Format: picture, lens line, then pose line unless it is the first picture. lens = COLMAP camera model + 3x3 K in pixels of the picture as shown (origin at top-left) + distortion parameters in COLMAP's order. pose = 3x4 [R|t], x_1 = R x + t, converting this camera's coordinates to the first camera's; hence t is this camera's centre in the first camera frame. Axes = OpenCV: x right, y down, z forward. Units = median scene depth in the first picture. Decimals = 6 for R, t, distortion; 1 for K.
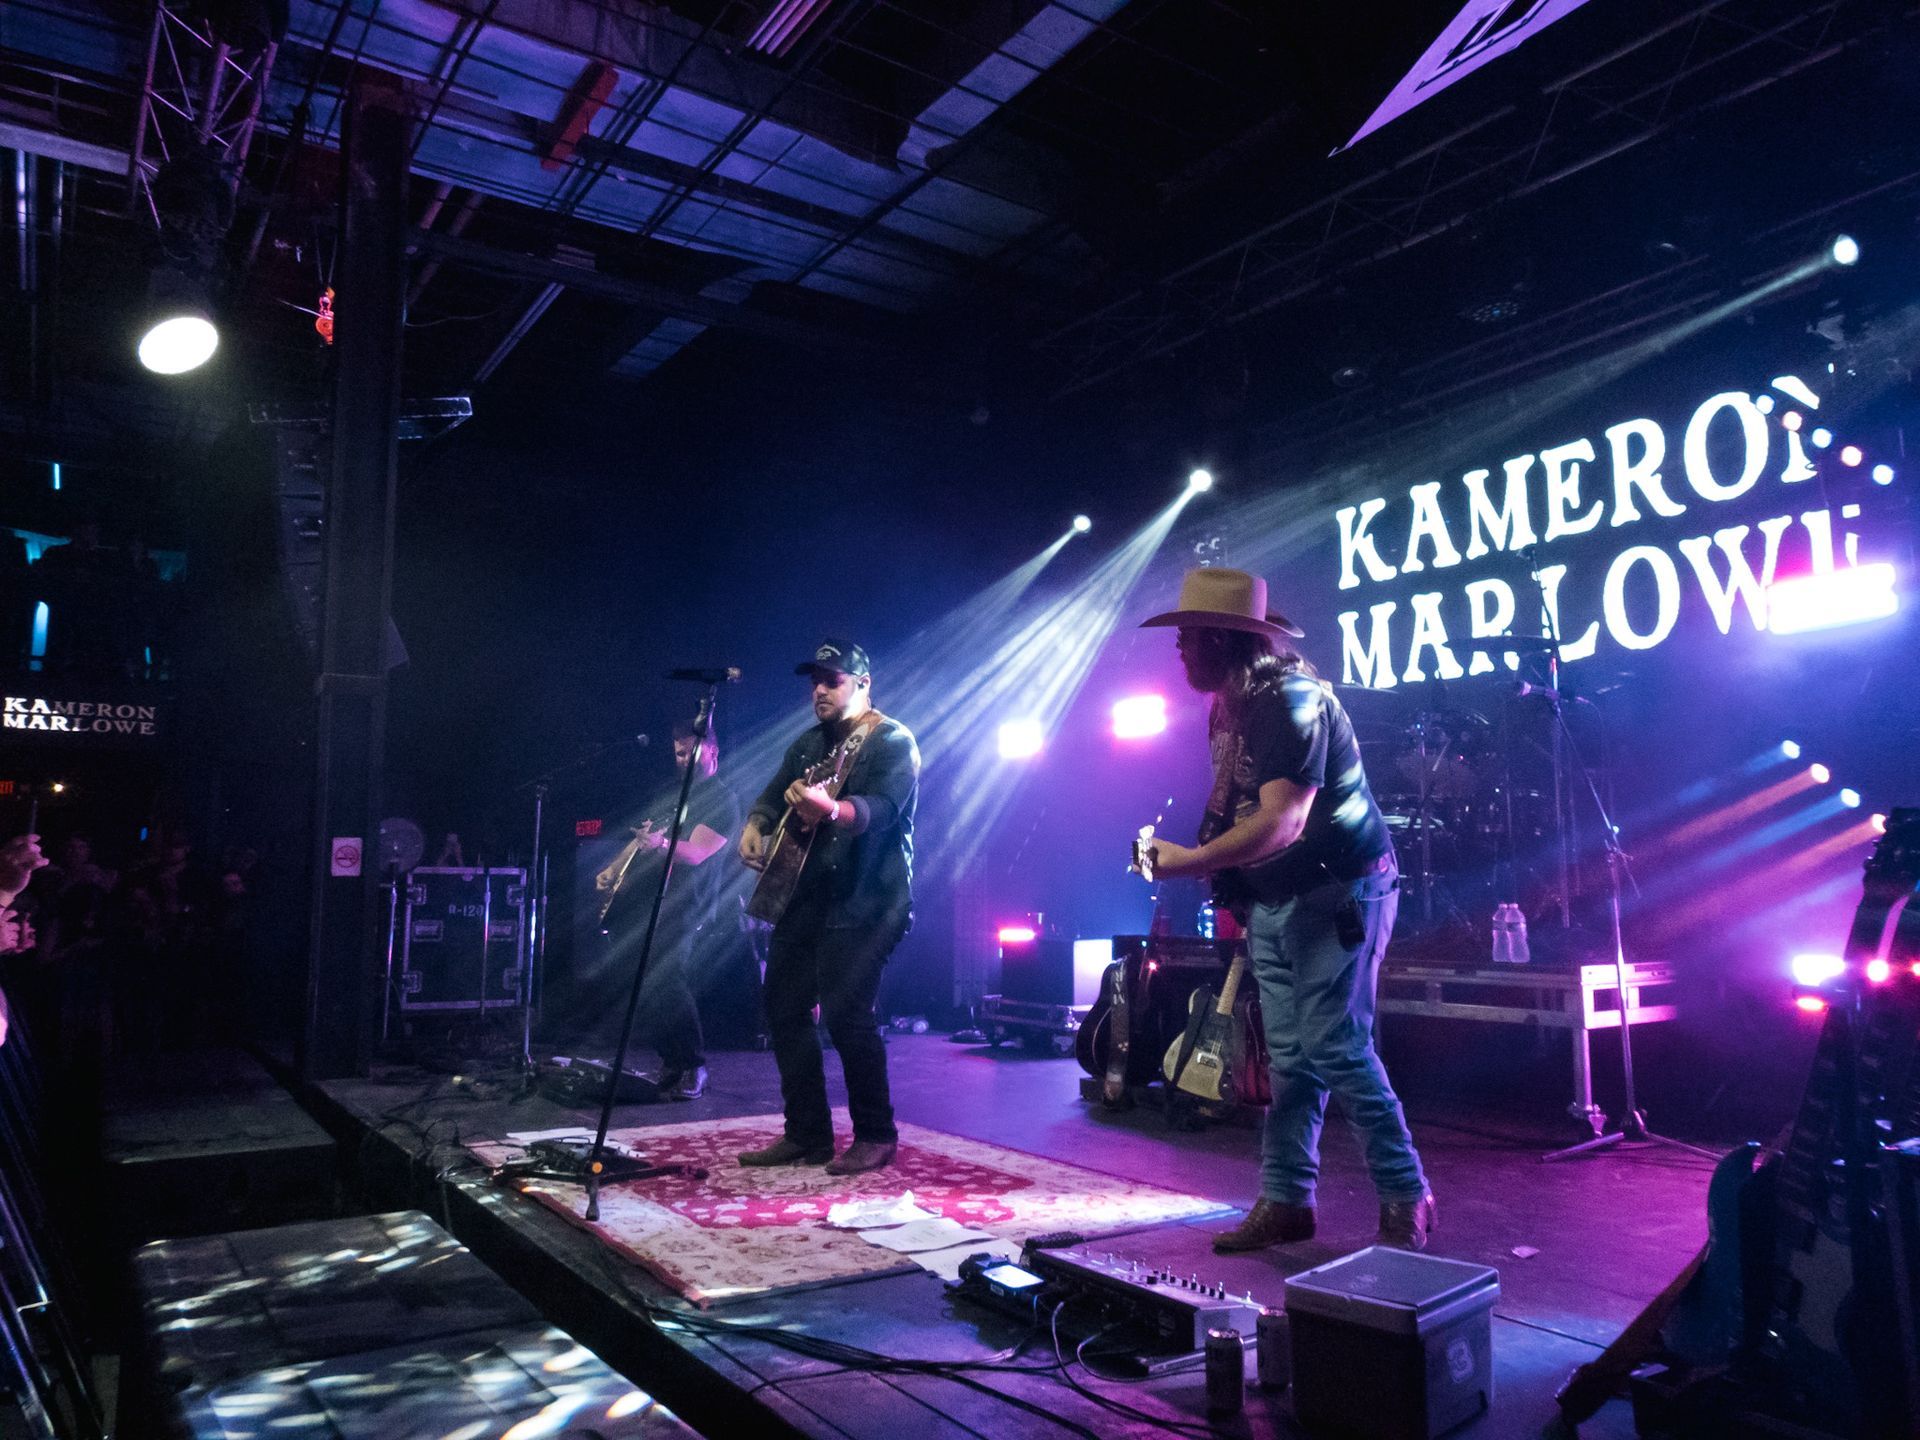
lens RADIAL K [[1397.6, 0, 969.8], [0, 1397.6, 717.9], [0, 0, 1]] dist [-0.039202, 0.056465]
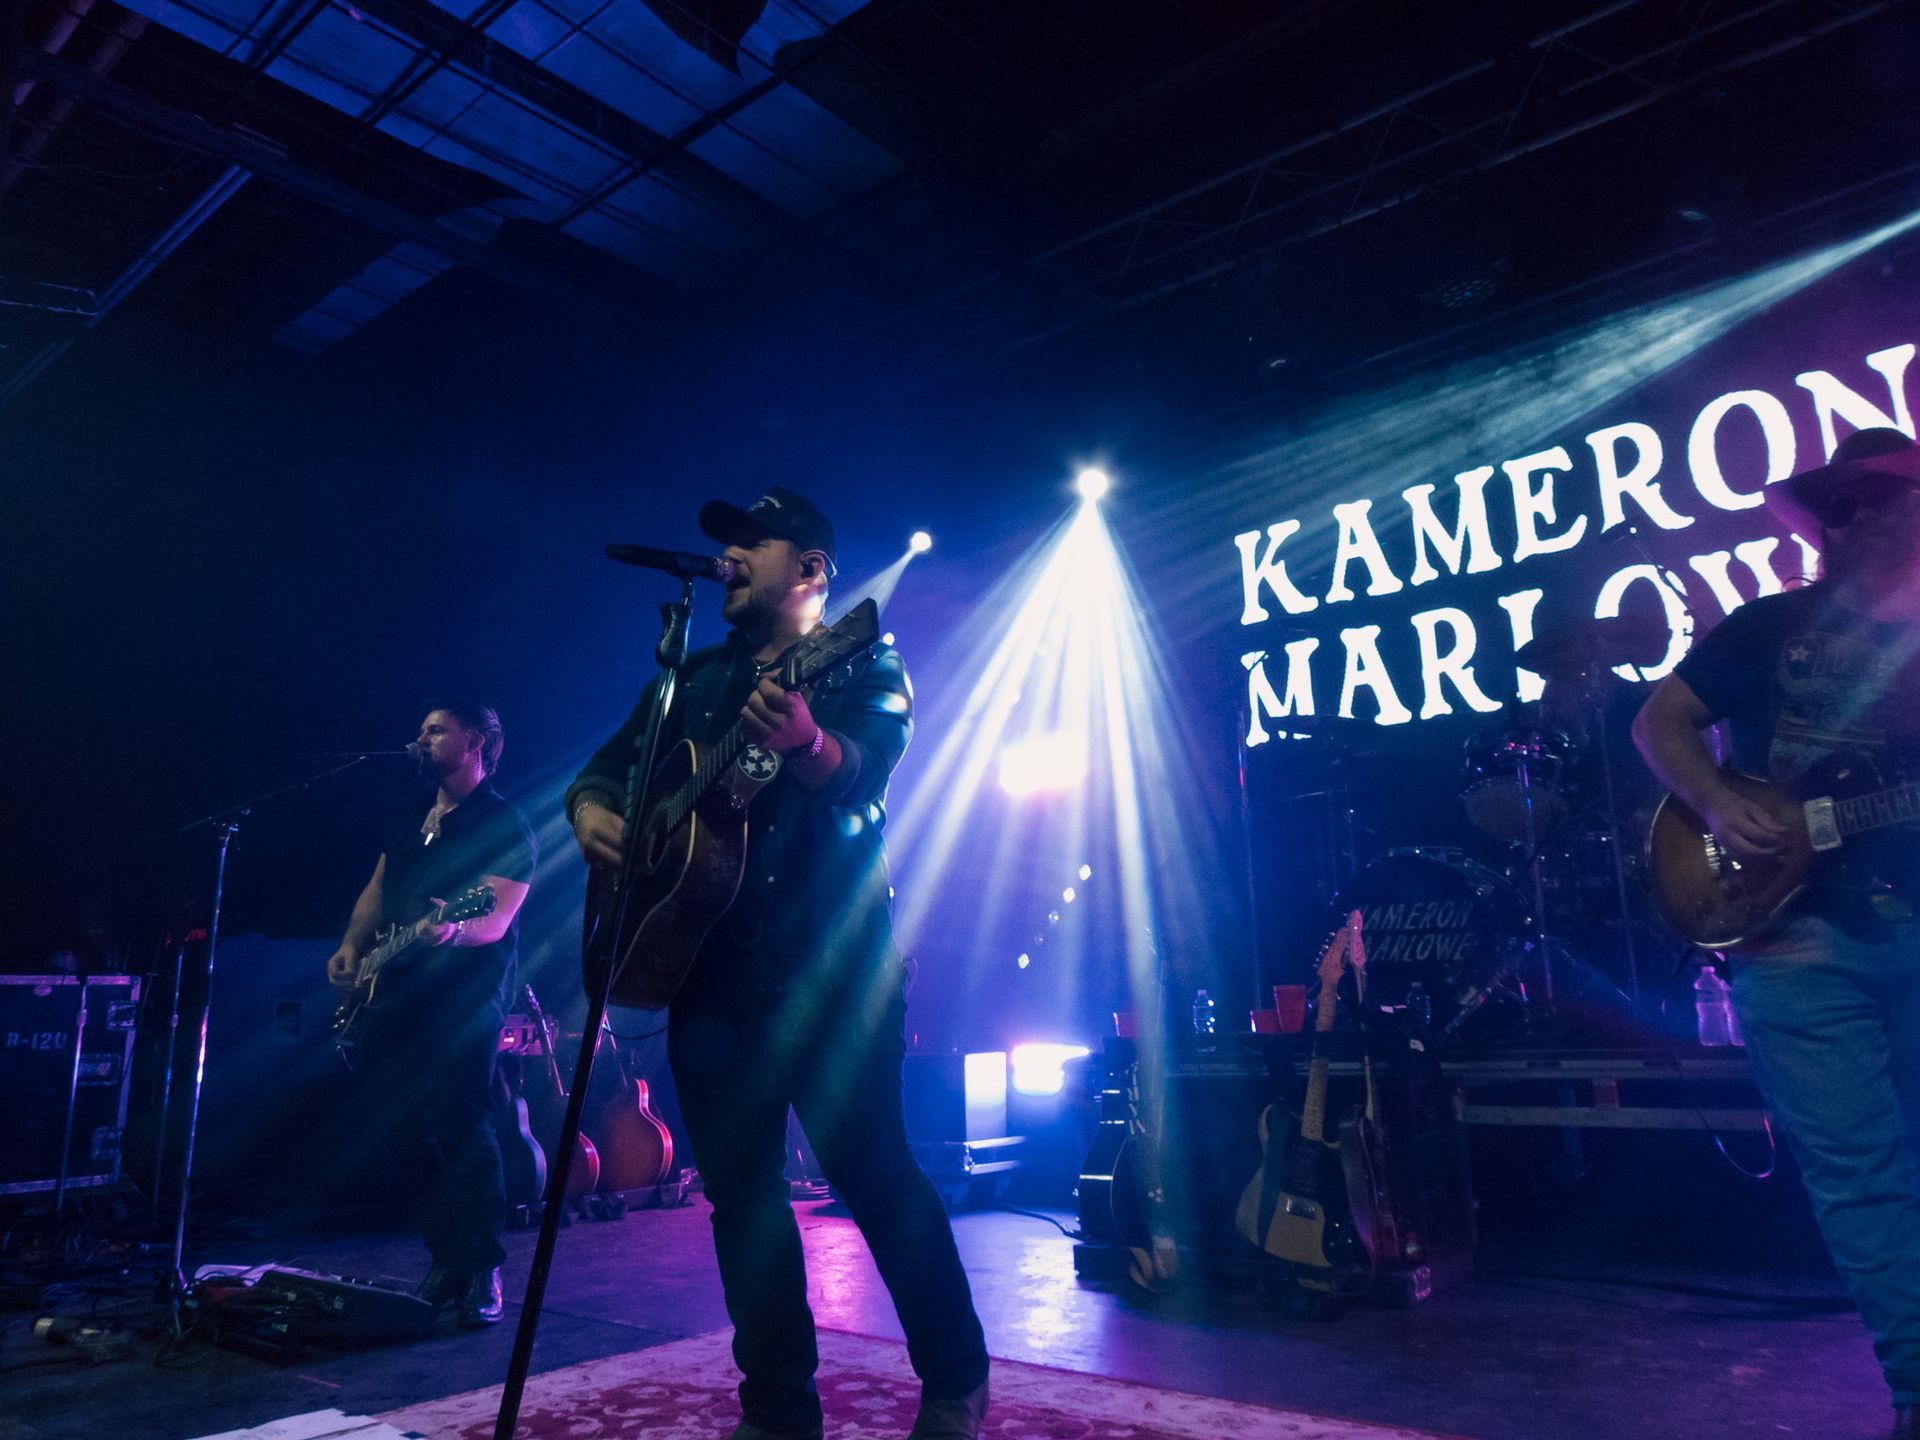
lens RADIAL K [[1370.6, 0, 949.3], [0, 1370.6, 731.6], [0, 0, 1]] dist [-0.076775, 0.090313]
pose [[0.962239, 0.031410, 0.270389, -0.138408], [-0.006445, 0.995671, -0.092727, 0.054316], [-0.272131, 0.087483, 0.958275, 0.282869]]
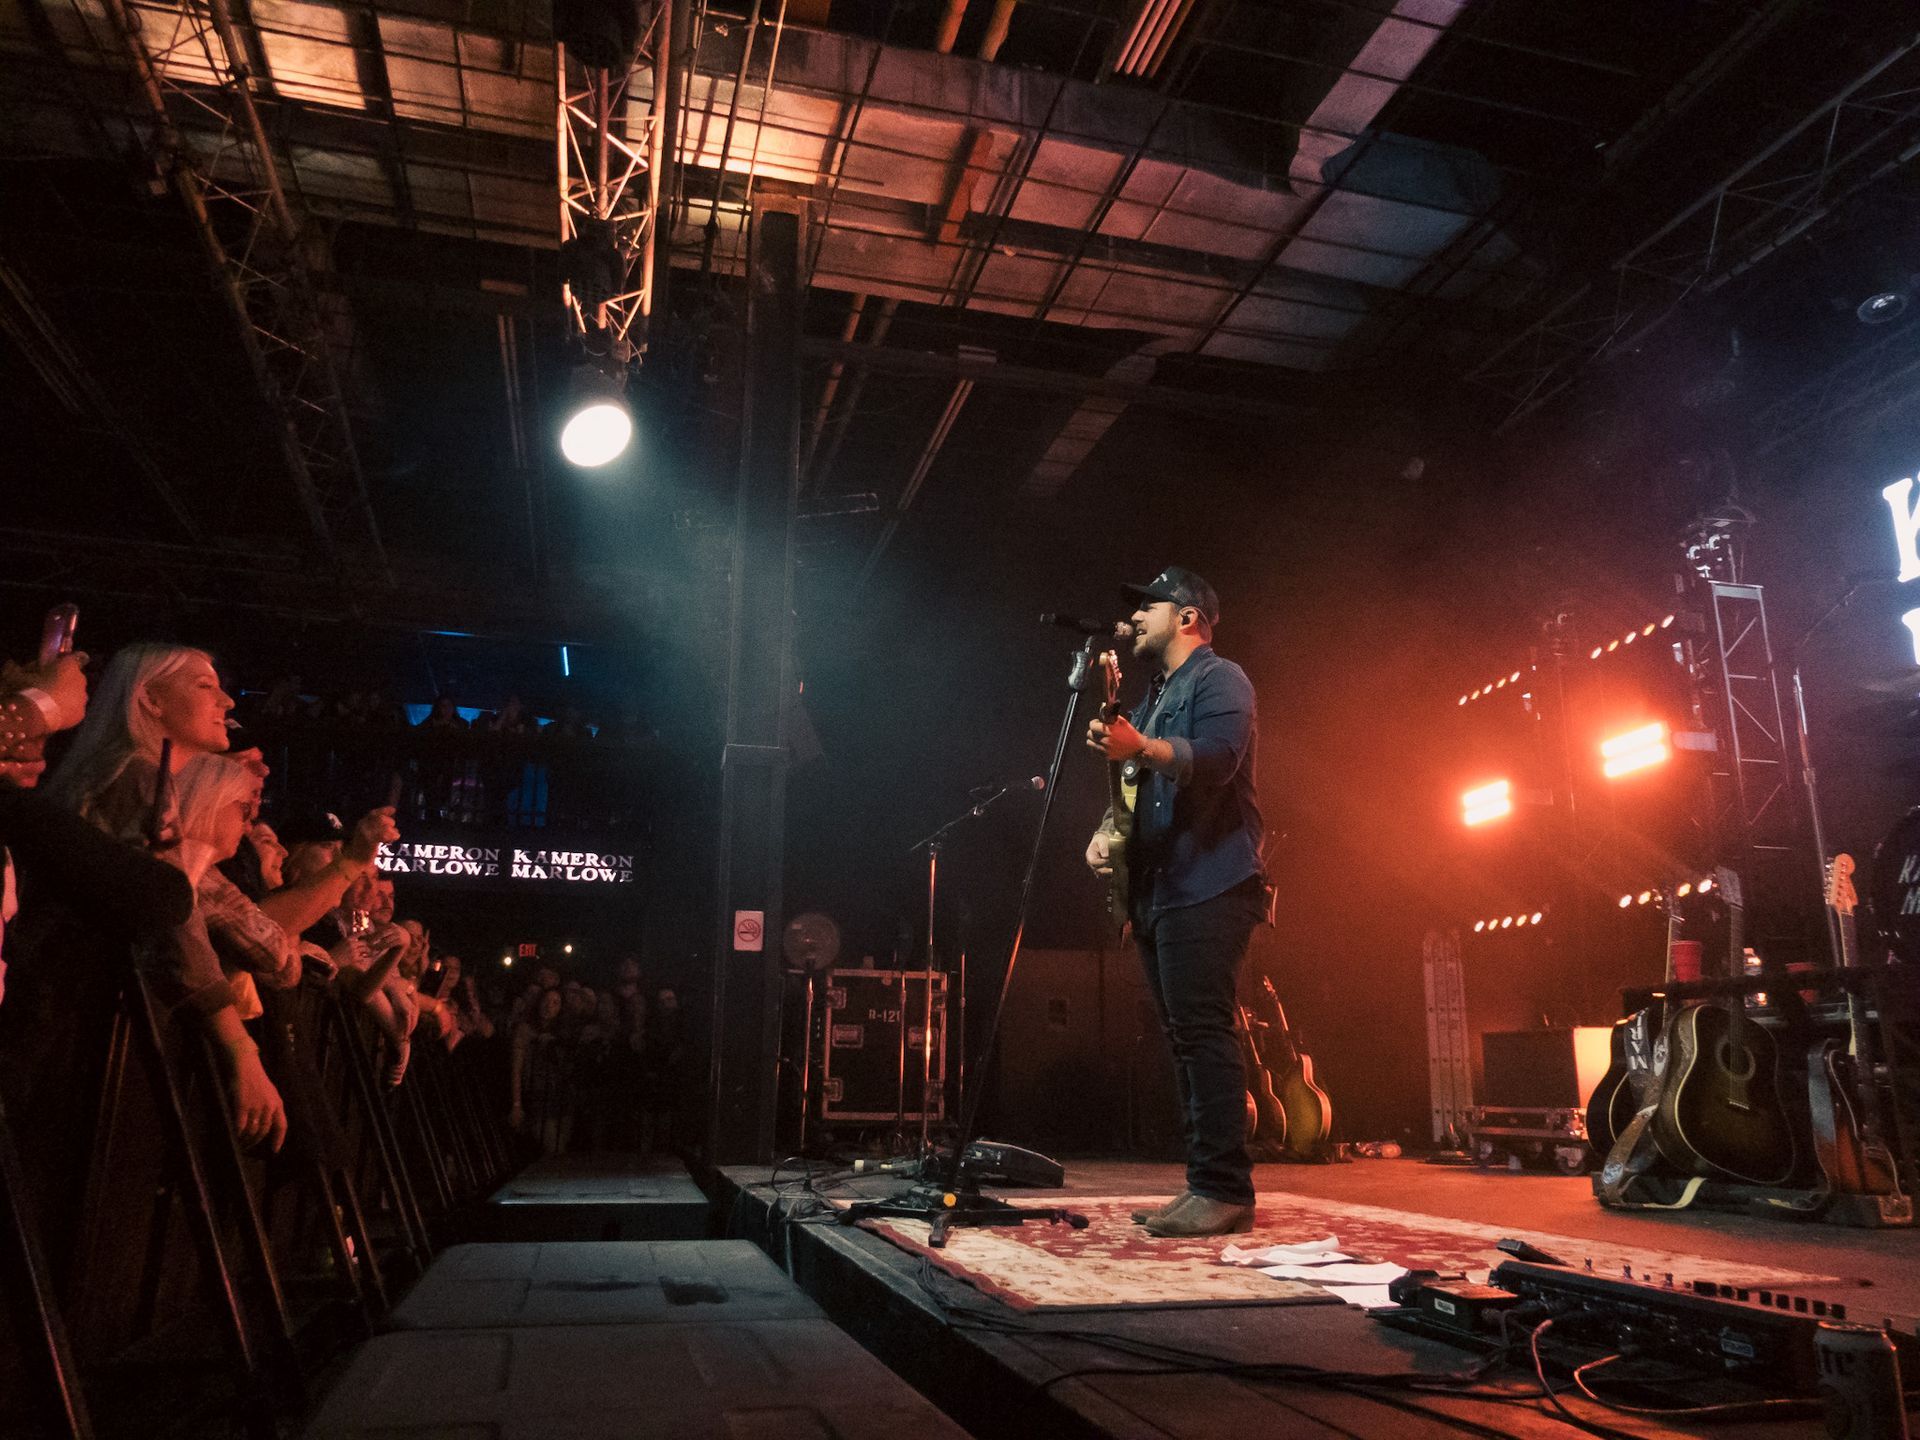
lens RADIAL K [[1397.6, 0, 969.8], [0, 1397.6, 717.9], [0, 0, 1]] dist [-0.039202, 0.056465]
pose [[0.943863, -0.079028, -0.320744, 0.016073], [0.031745, 0.988167, -0.150058, 0.091929], [0.328808, 0.131452, 0.935204, 0.111002]]
